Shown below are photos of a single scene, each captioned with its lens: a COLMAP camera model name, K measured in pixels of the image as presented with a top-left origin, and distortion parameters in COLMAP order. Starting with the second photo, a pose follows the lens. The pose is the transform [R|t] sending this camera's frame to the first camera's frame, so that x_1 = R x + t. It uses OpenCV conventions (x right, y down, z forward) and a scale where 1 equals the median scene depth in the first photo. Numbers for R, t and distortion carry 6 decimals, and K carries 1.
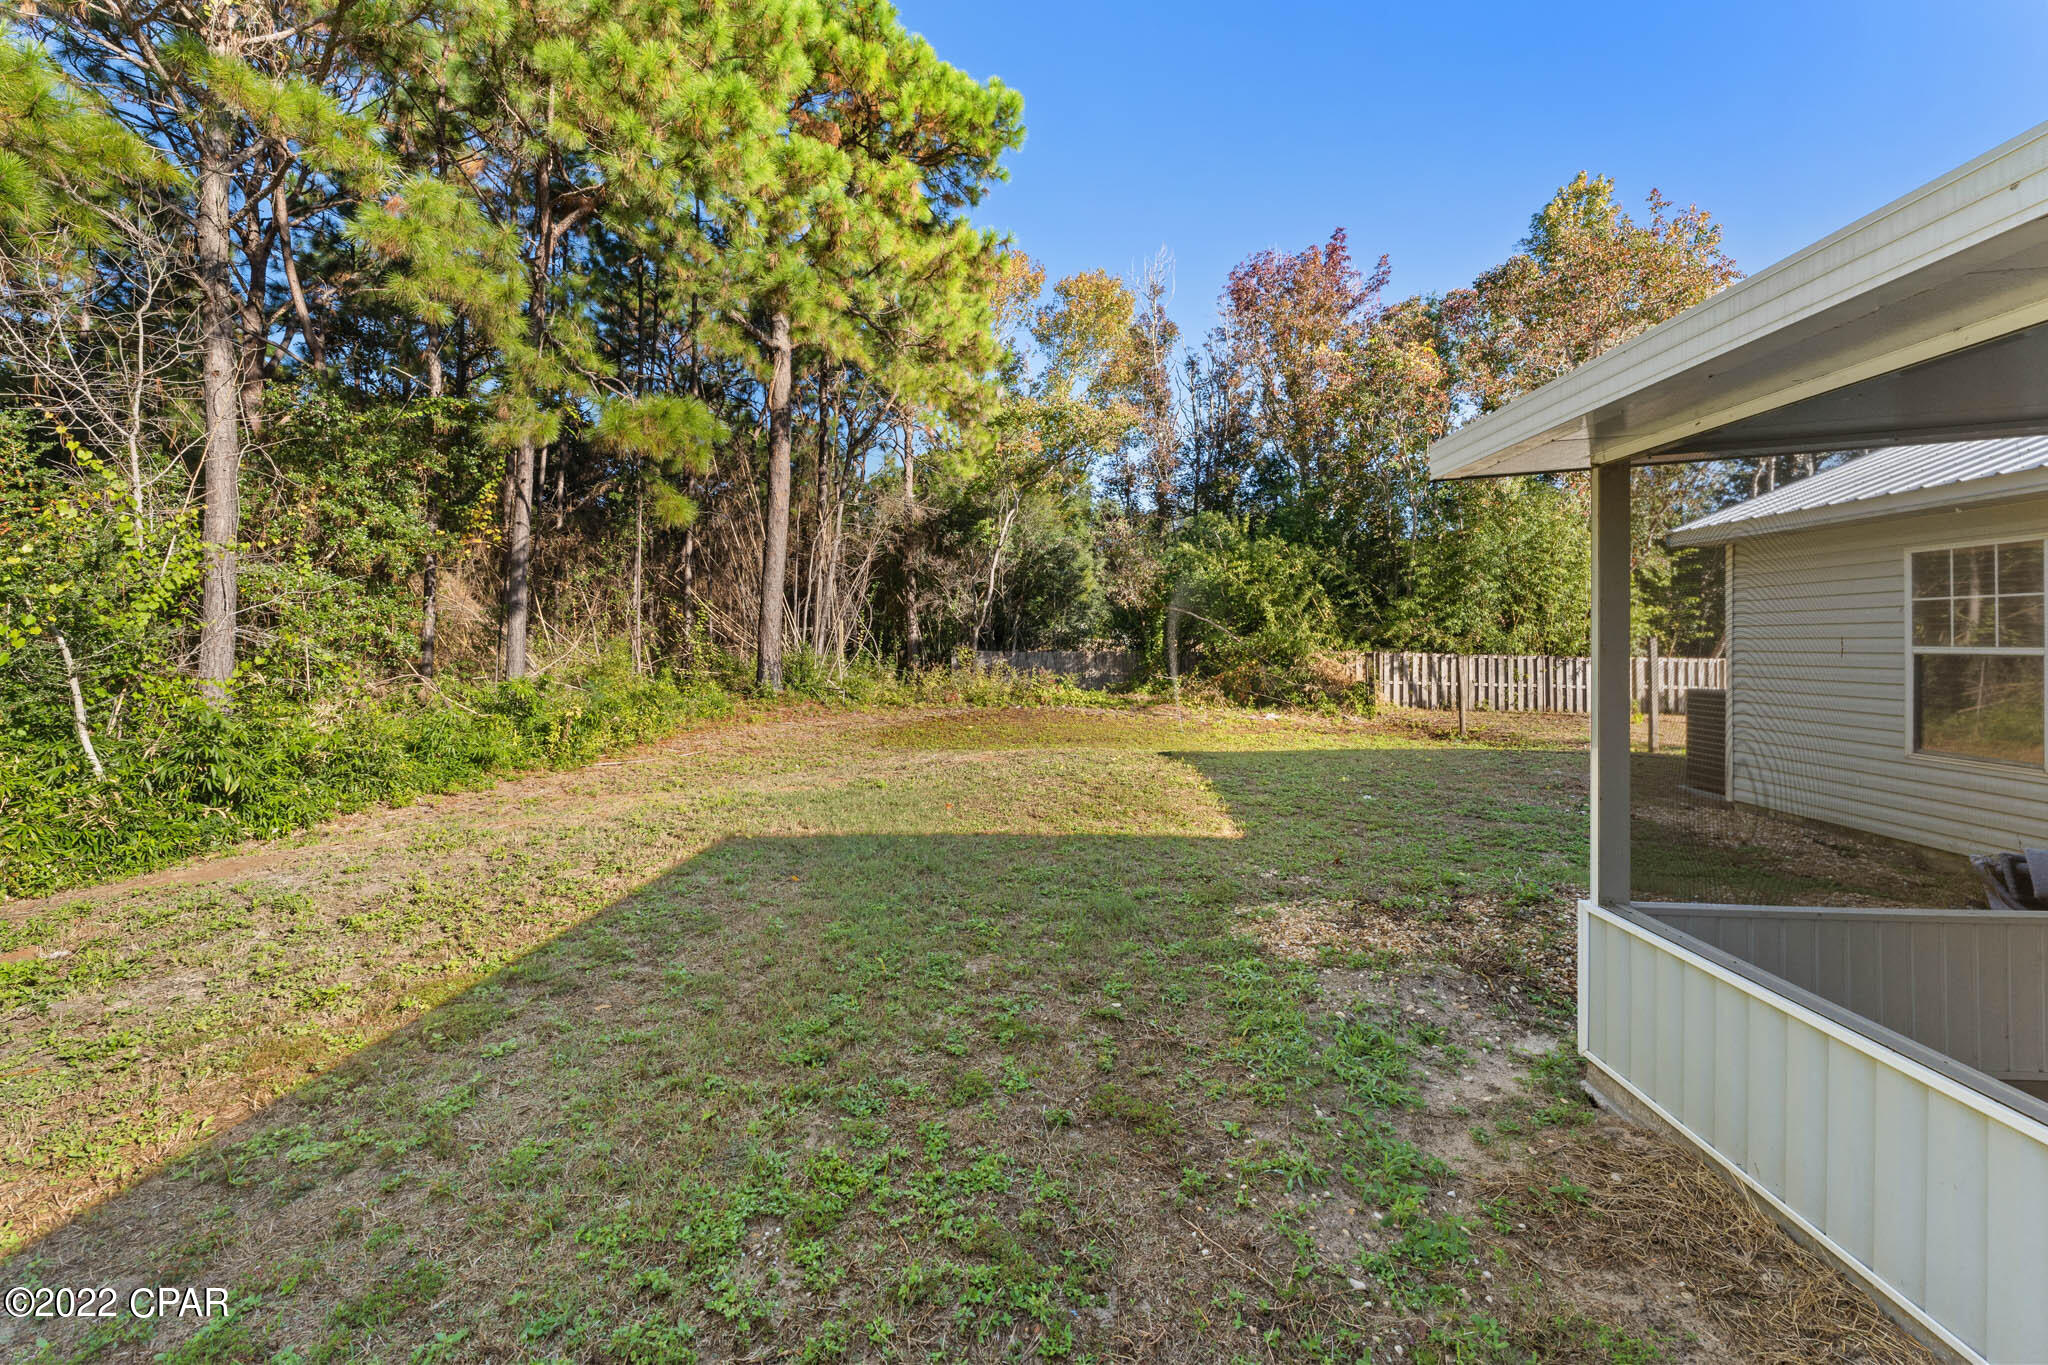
lens RADIAL K [[821.5, 0, 997.4], [0, 821.5, 640.8], [0, 0, 1]] dist [0.000835, 0.000082]
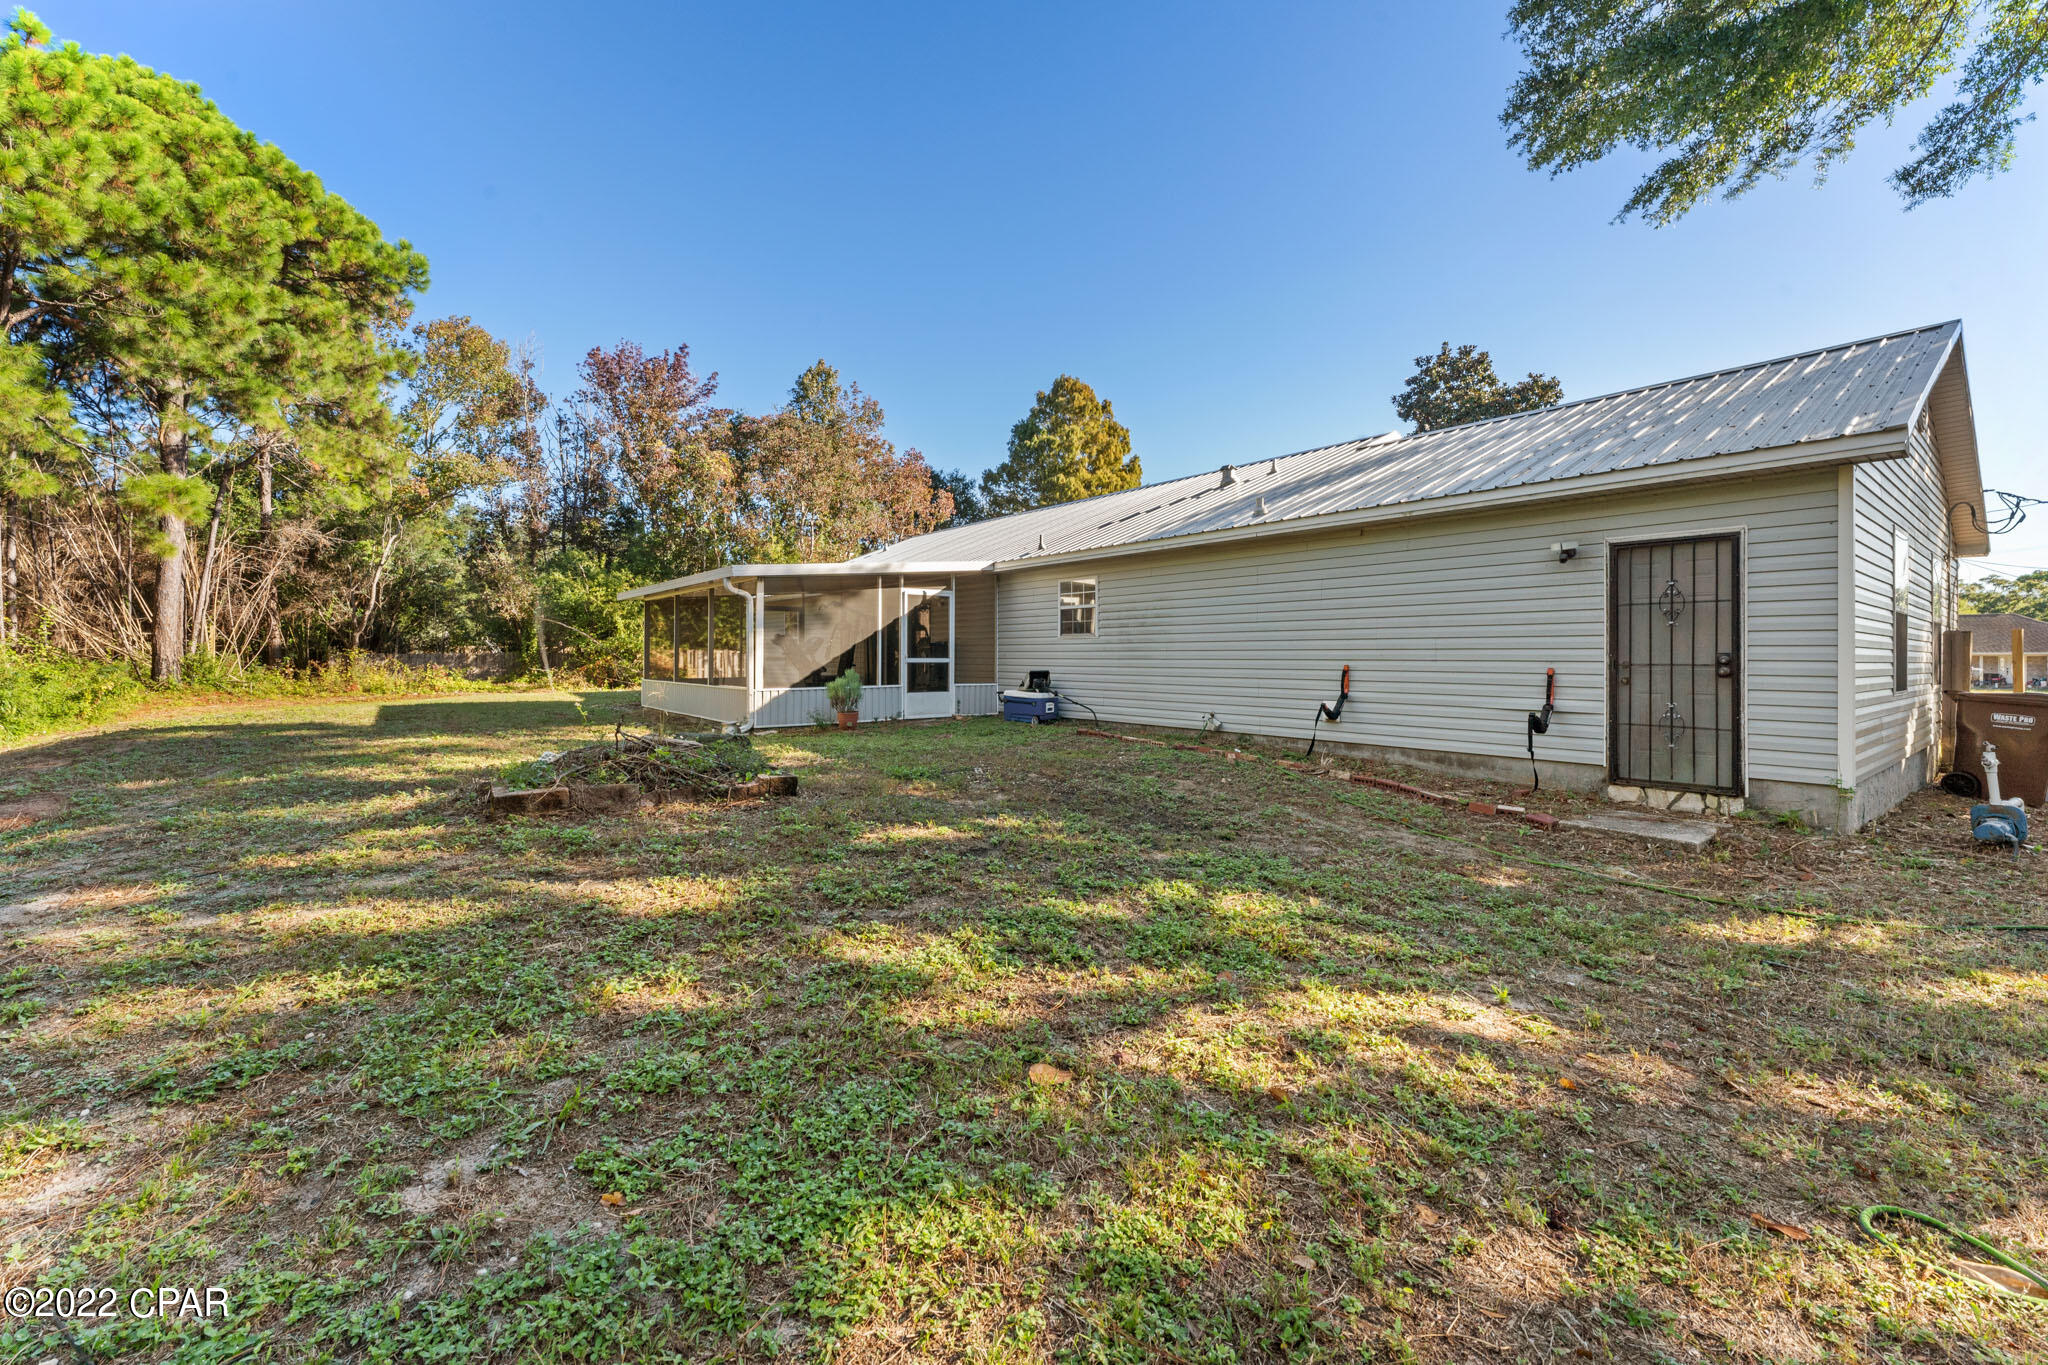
lens RADIAL K [[821.5, 0, 997.4], [0, 821.5, 640.8], [0, 0, 1]] dist [0.000835, 0.000082]
pose [[0.749716, -0.001287, 0.661758, -0.116138], [0.008576, 0.999933, -0.007771, 0.011664], [-0.661704, 0.011501, 0.749677, -0.471792]]
